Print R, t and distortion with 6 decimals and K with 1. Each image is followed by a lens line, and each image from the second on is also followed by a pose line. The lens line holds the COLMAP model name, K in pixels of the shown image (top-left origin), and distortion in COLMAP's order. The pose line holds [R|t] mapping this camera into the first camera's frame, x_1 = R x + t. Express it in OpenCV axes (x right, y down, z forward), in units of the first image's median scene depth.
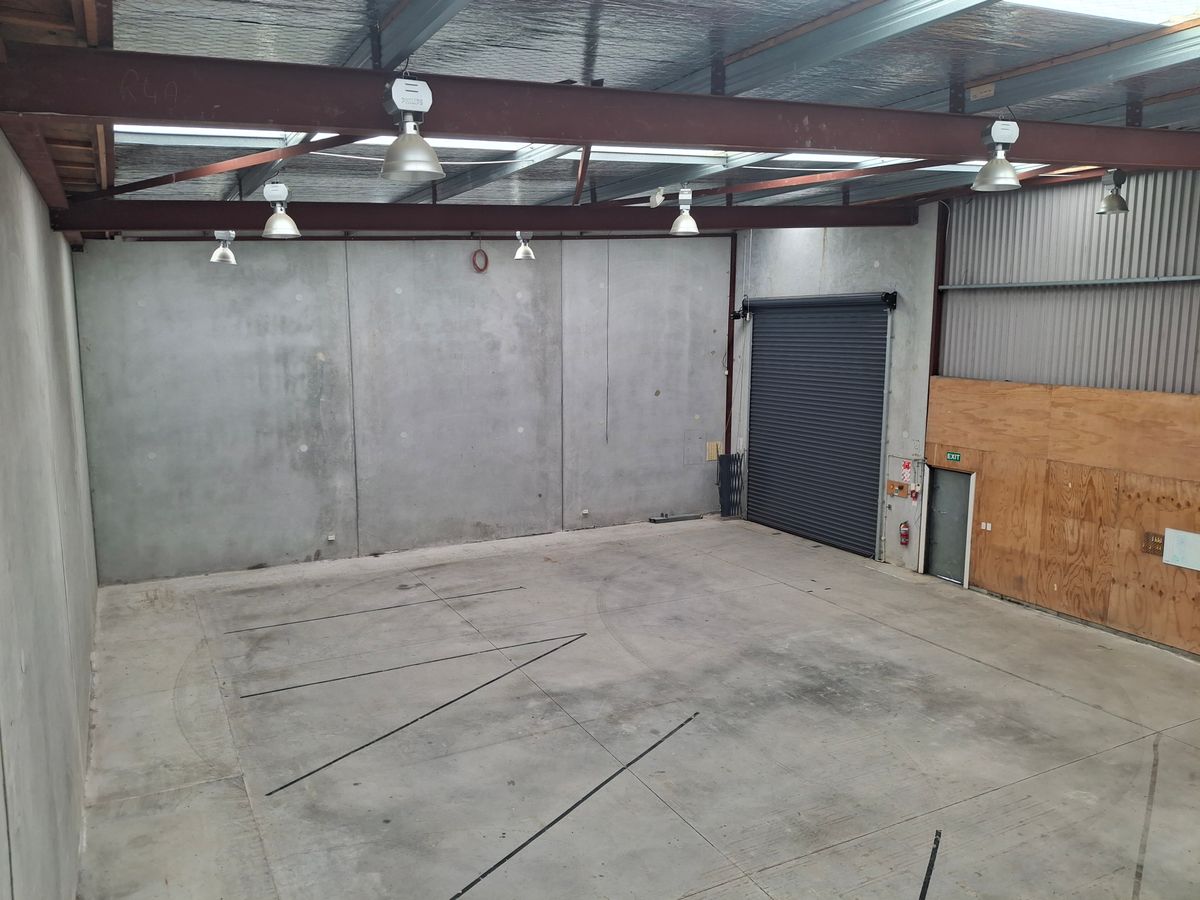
lens RADIAL K [[922.4, 0, 593.1], [0, 922.4, 452.7], [0, 0, 1]] dist [0.031863, -0.117798]
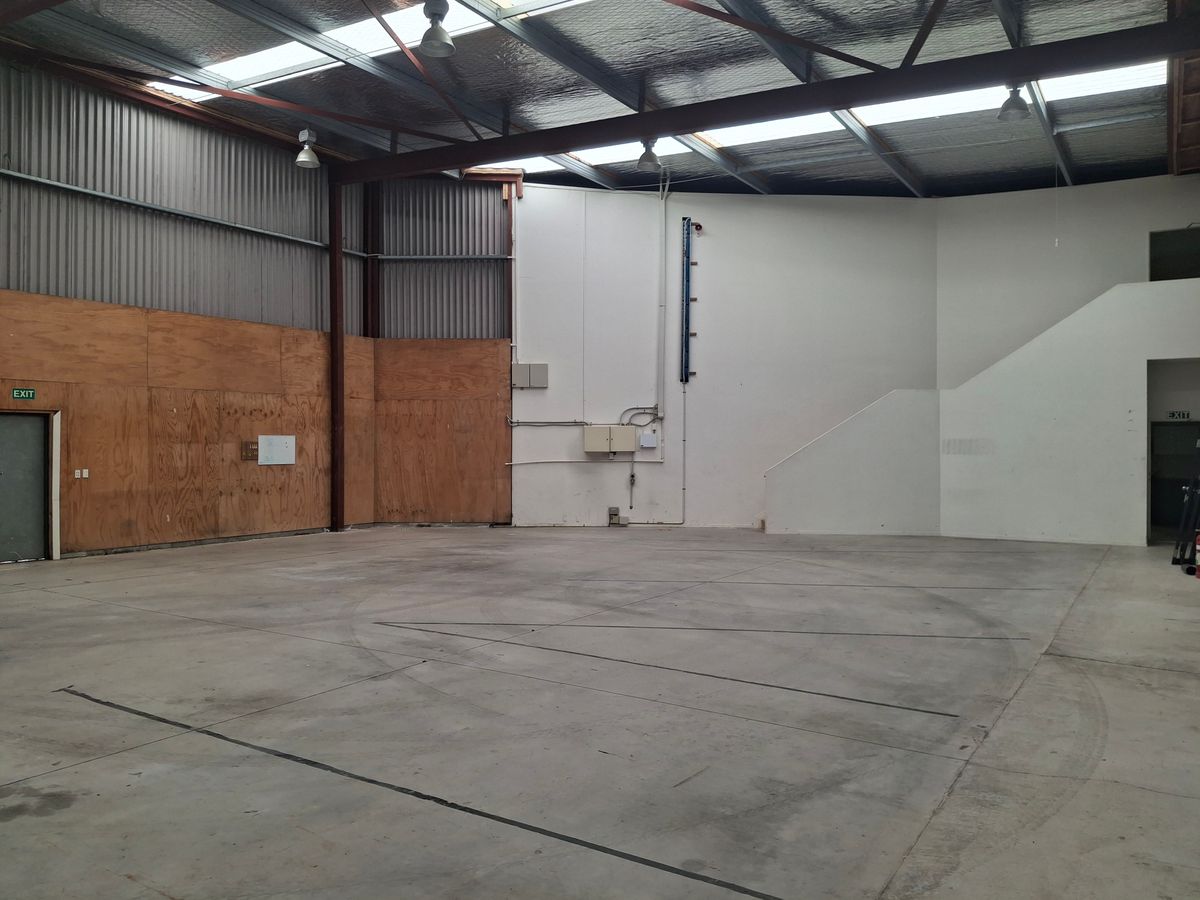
lens RADIAL K [[922.4, 0, 593.1], [0, 922.4, 452.7], [0, 0, 1]] dist [0.031863, -0.117798]
pose [[-0.526440, -0.002242, 0.850209, -0.558146], [0.122376, 0.989384, 0.078382, 0.056031], [-0.841359, 0.145309, -0.520577, 1.115565]]
